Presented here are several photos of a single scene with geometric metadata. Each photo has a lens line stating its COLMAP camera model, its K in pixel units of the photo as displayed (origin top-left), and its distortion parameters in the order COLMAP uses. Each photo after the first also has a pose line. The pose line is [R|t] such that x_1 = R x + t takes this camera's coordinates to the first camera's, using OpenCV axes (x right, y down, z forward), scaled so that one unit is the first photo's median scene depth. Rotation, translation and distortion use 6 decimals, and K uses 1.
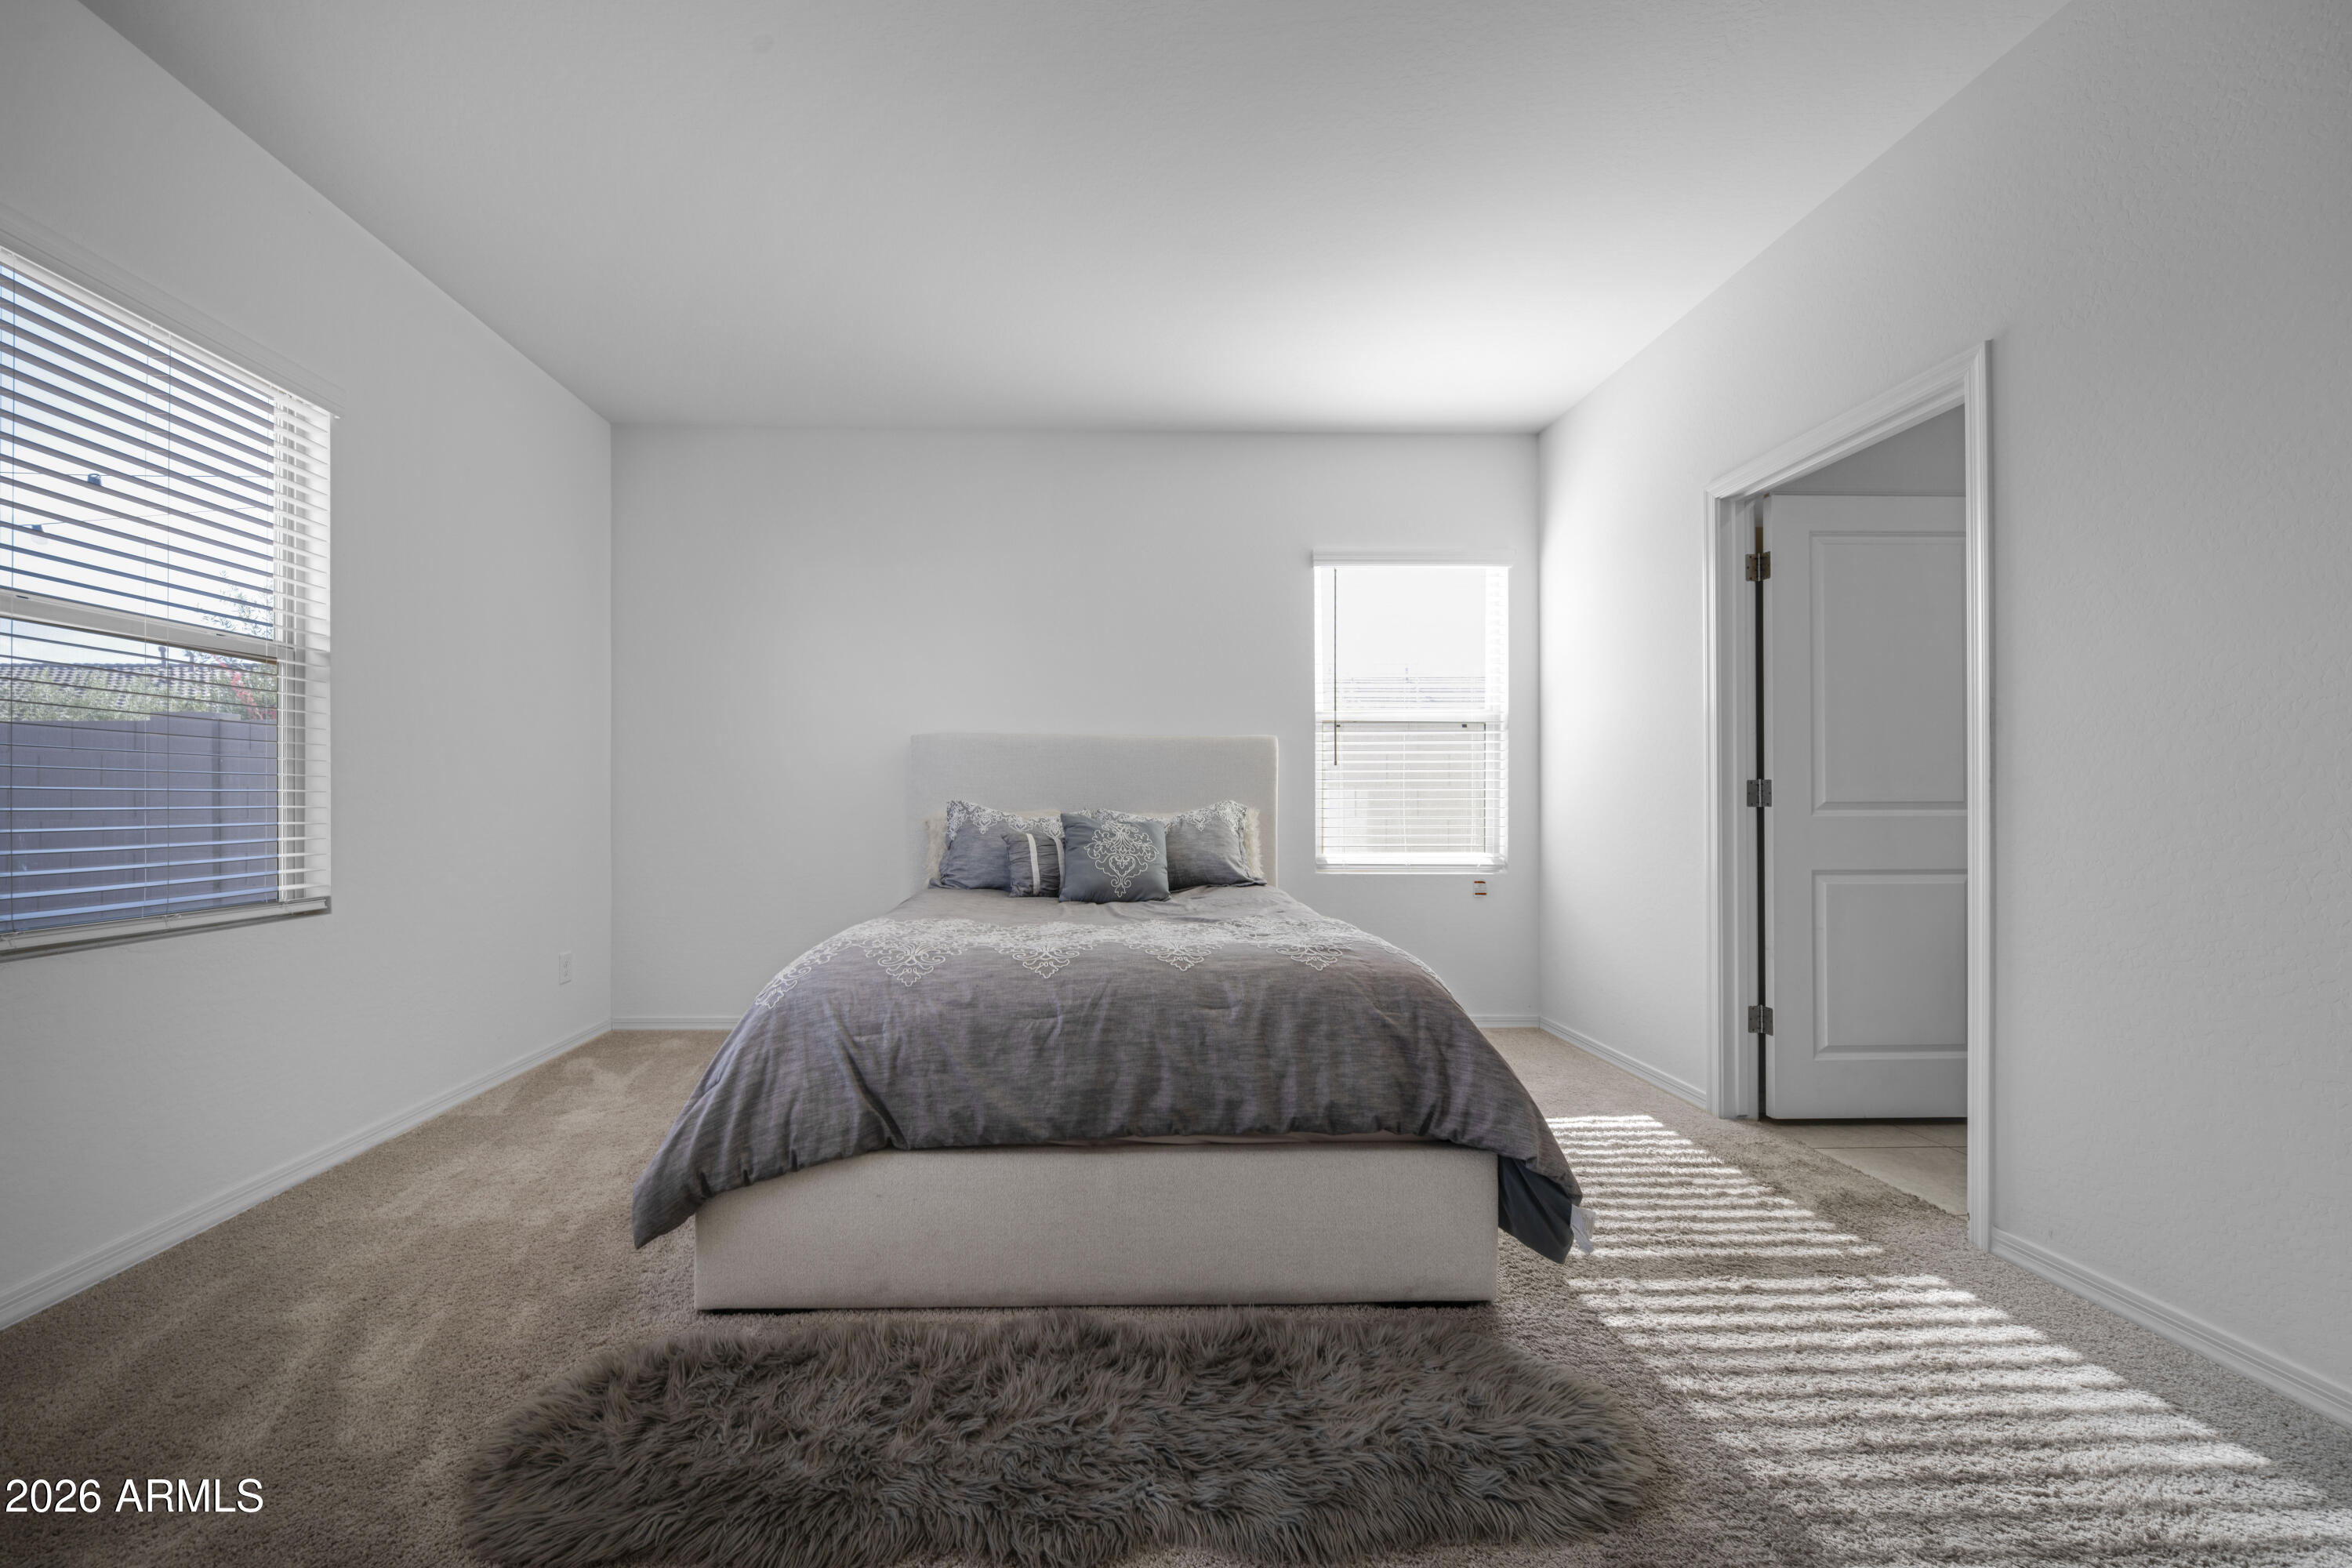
lens RADIAL K [[896.9, 0, 1175.8], [0, 896.9, 793.6], [0, 0, 1]] dist [0.018930, -0.012878]
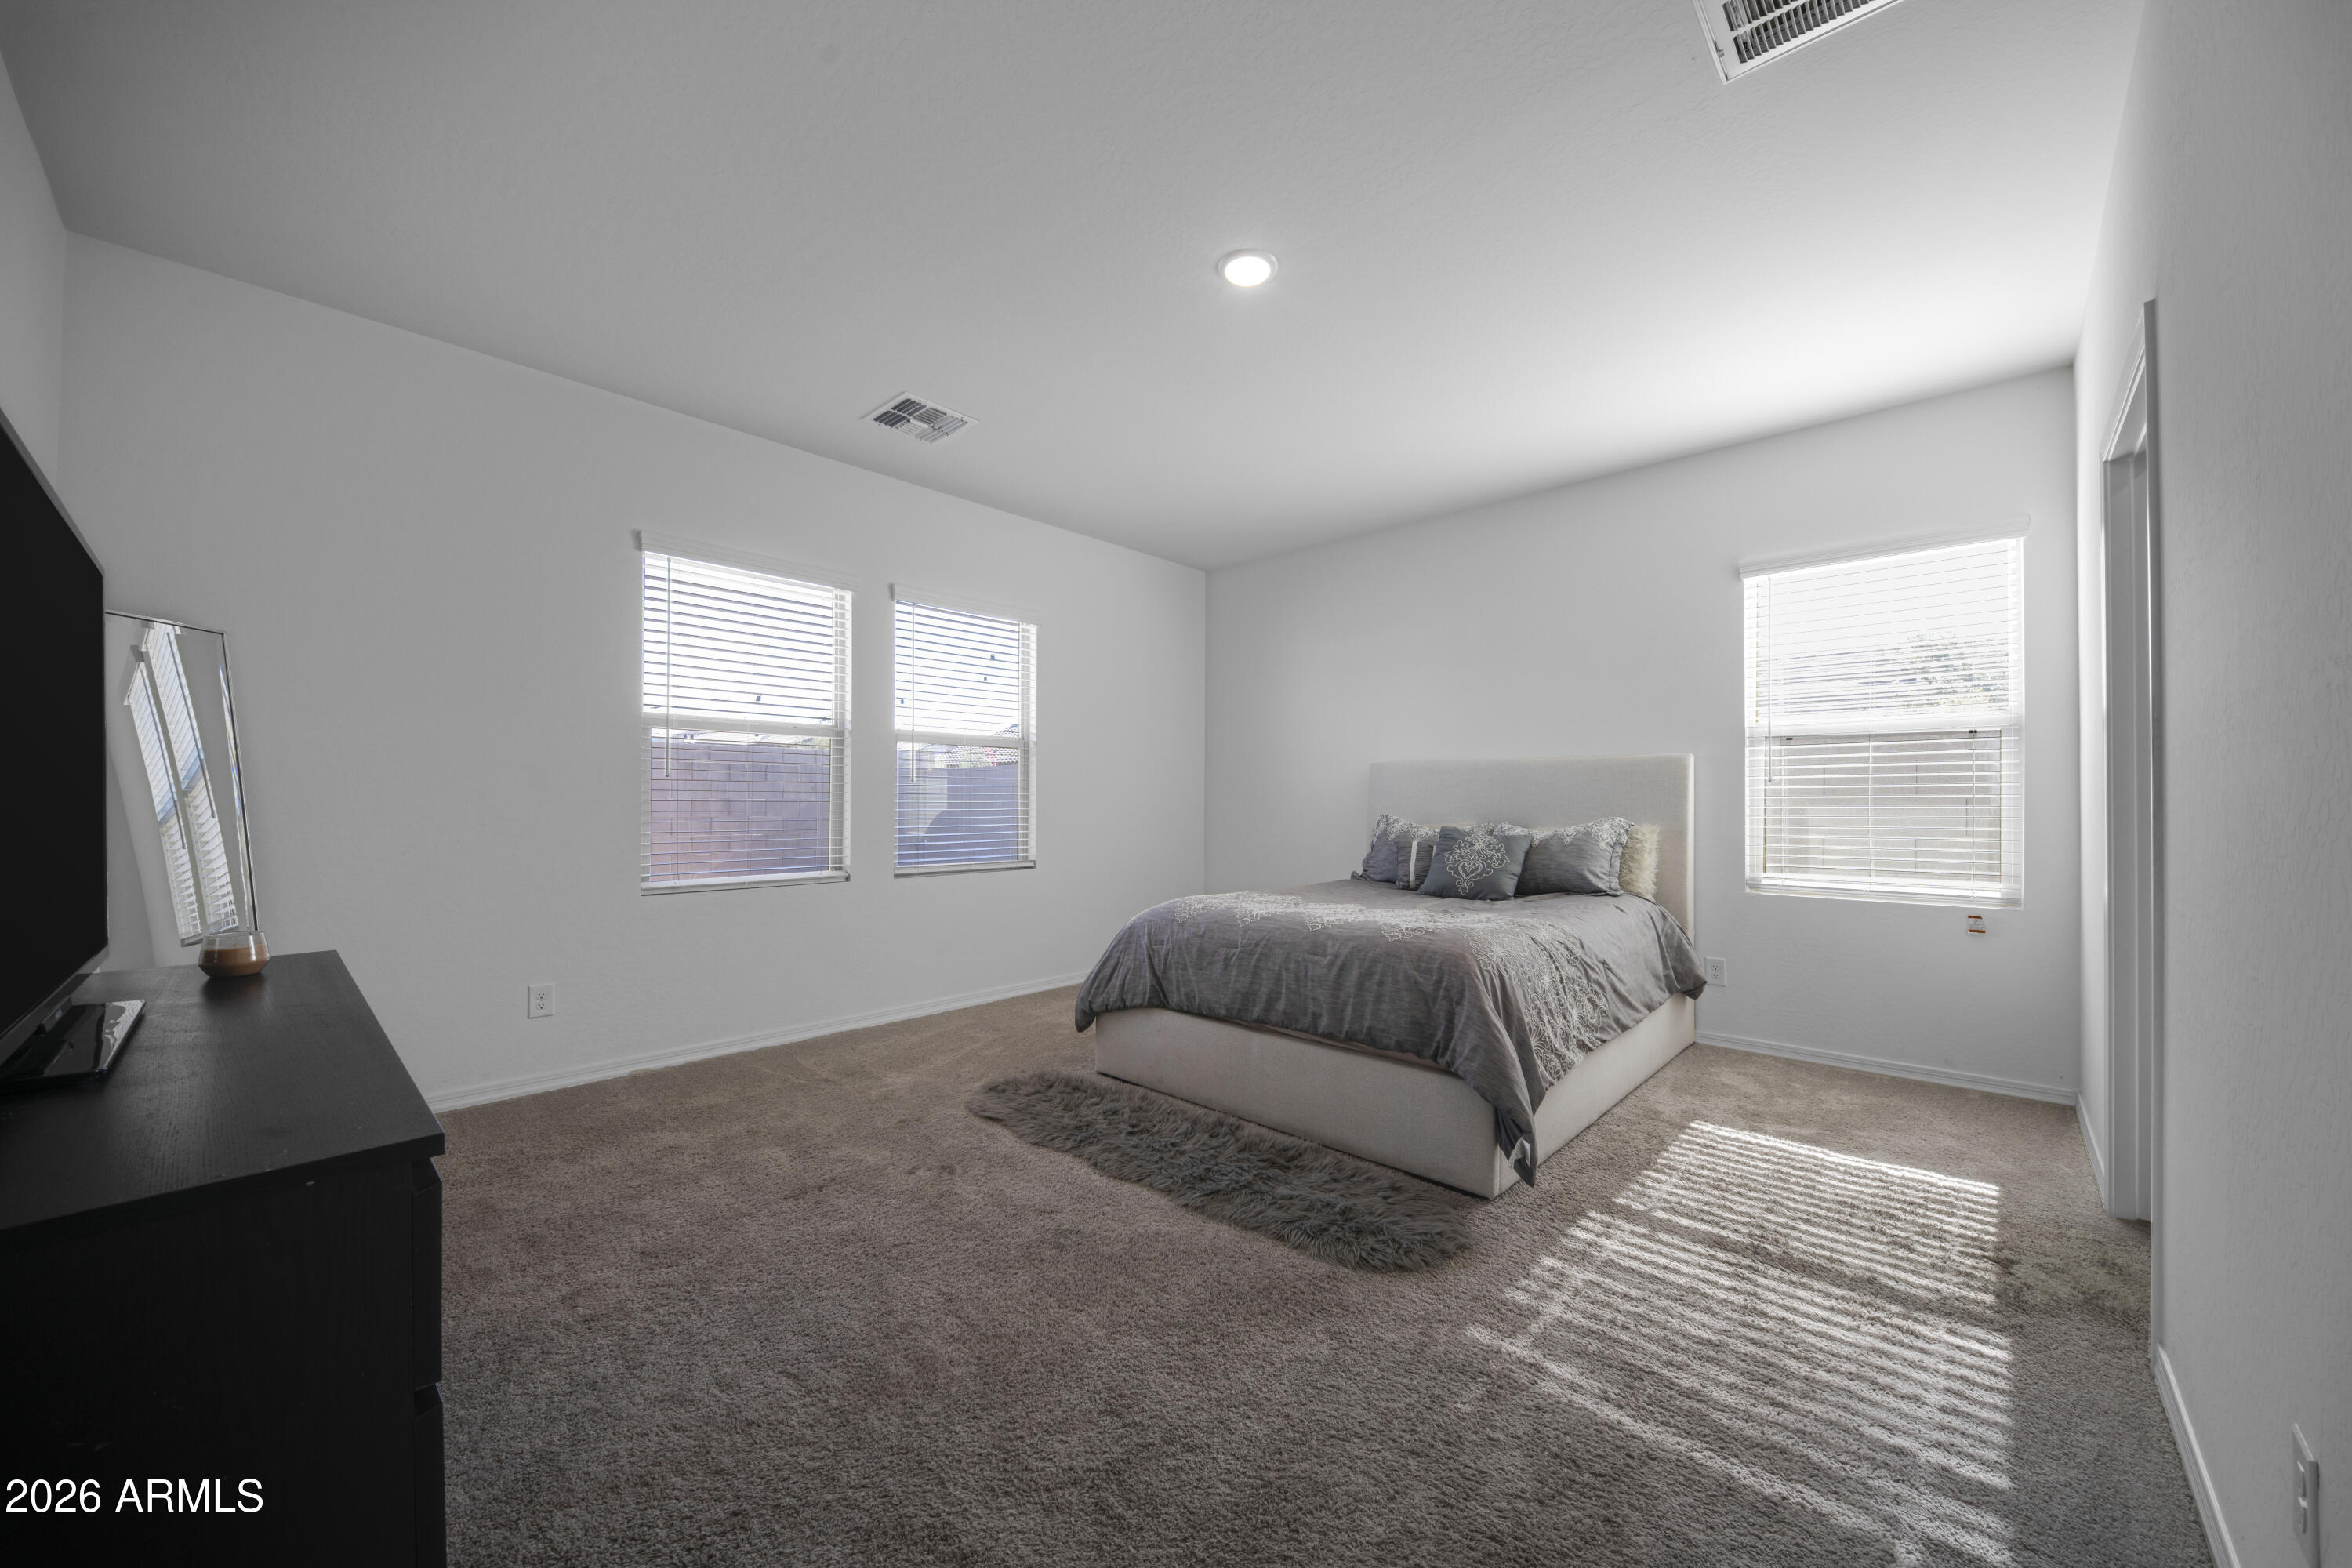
lens RADIAL K [[854.8, 0, 1181.8], [0, 854.8, 786.4], [0, 0, 1]] dist [0.014150, -0.010681]
pose [[0.721735, -0.010689, -0.692087, 0.914549], [0.001659, 0.999905, -0.013713, -0.037456], [0.692168, 0.008749, 0.721684, -0.249398]]
